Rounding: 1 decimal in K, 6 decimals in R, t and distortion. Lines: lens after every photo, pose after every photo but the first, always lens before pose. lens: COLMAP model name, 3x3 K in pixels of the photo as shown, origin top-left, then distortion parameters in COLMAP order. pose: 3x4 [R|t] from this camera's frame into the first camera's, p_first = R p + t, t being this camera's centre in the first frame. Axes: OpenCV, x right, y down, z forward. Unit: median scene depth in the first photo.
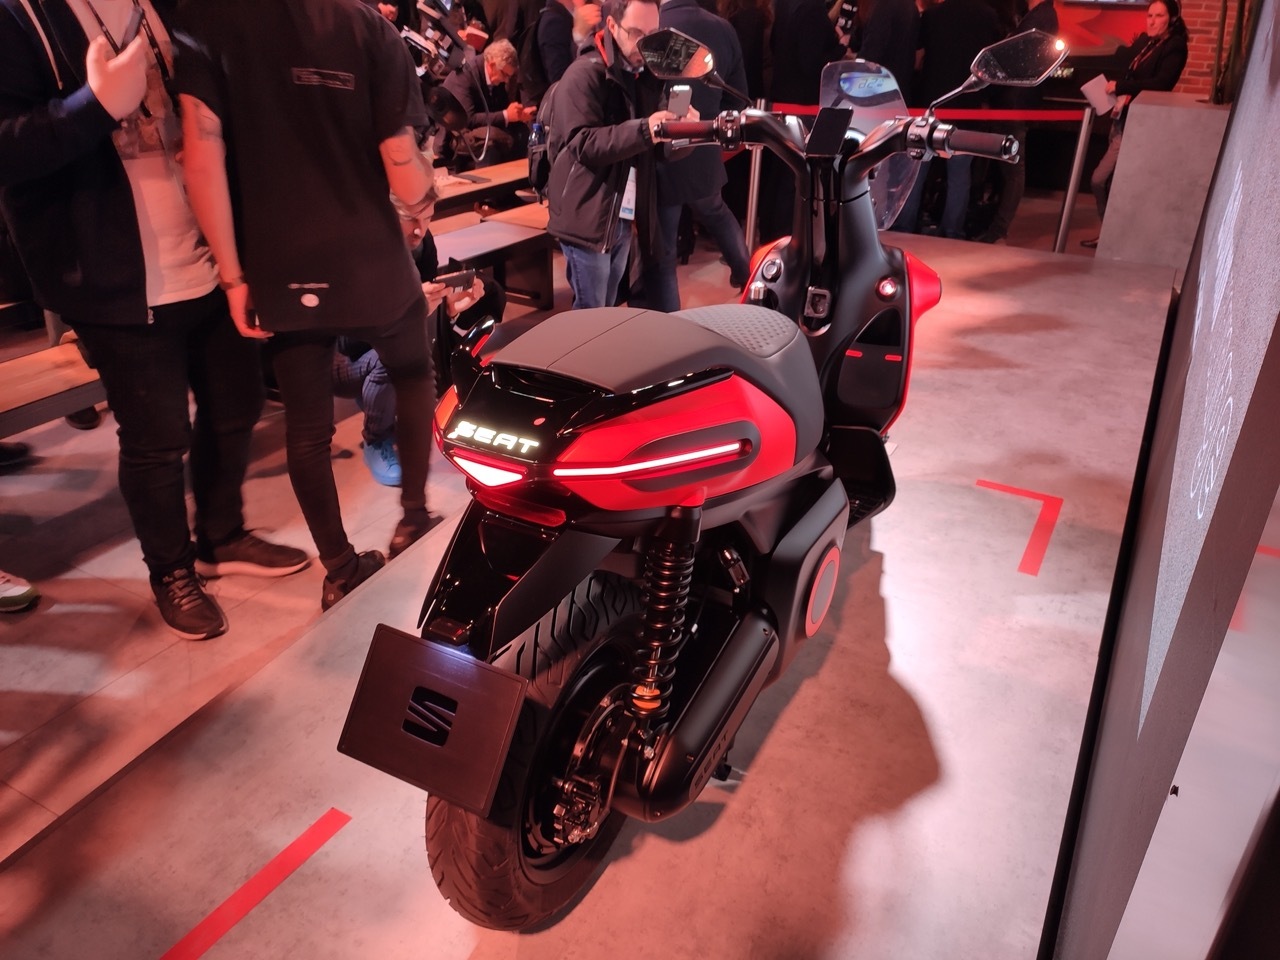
lens RADIAL K [[962.7, 0, 640.0], [0, 962.7, 480.0], [0, 0, 1]] dist [0.030696, -0.052162]
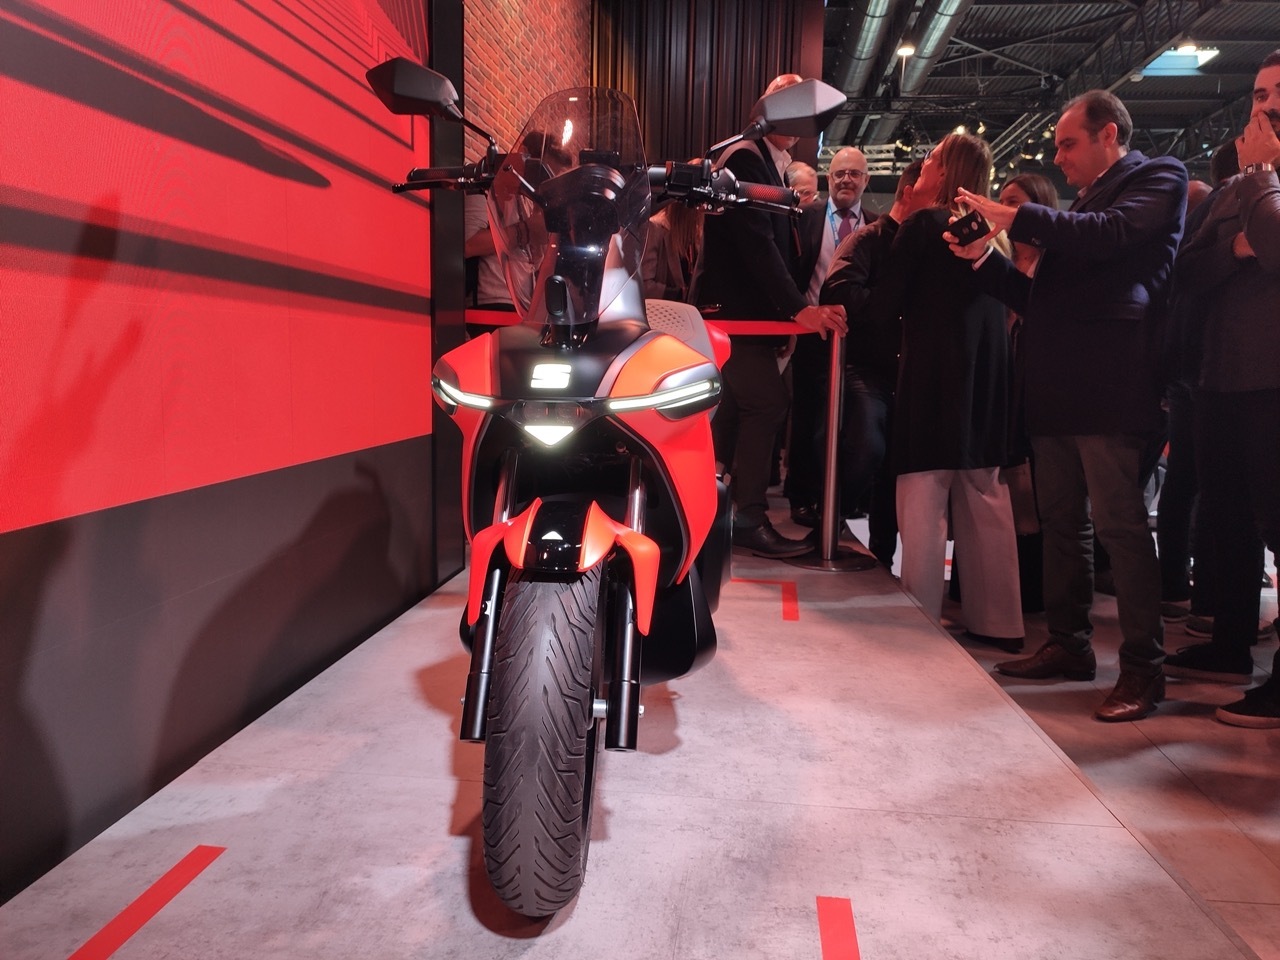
lens RADIAL K [[962.7, 0, 640.0], [0, 962.7, 480.0], [0, 0, 1]] dist [0.030696, -0.052162]
pose [[-0.929240, 0.010432, -0.369328, 0.477056], [-0.198451, 0.829081, 0.522726, -0.595829], [0.311656, 0.559032, -0.768345, 1.814454]]
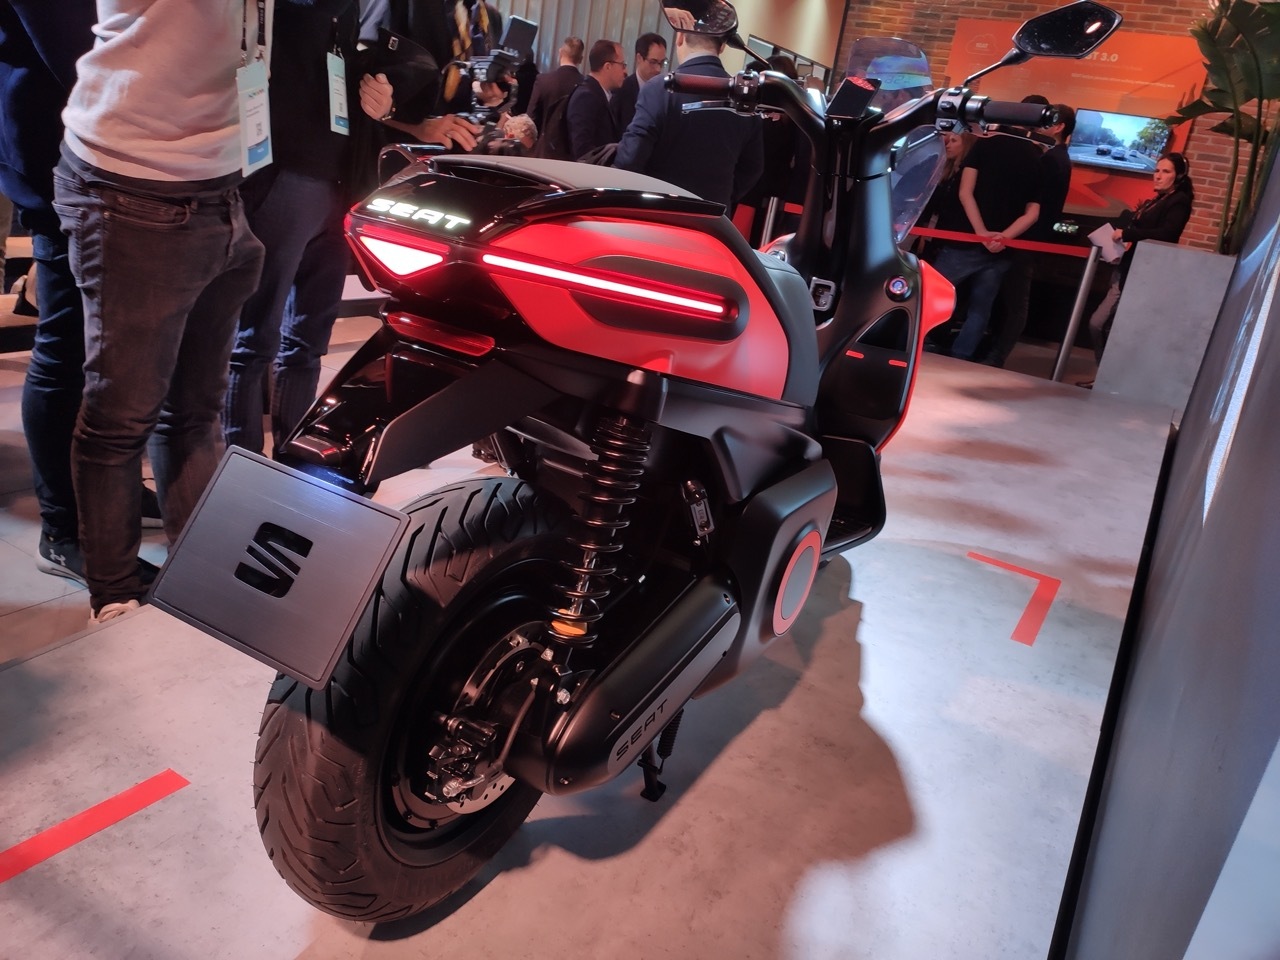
lens RADIAL K [[962.7, 0, 640.0], [0, 962.7, 480.0], [0, 0, 1]] dist [0.030696, -0.052162]
pose [[0.992011, 0.125325, 0.014438, 0.025974], [-0.122317, 0.983533, -0.133044, 0.141717], [-0.030873, 0.130215, 0.991005, 0.137614]]
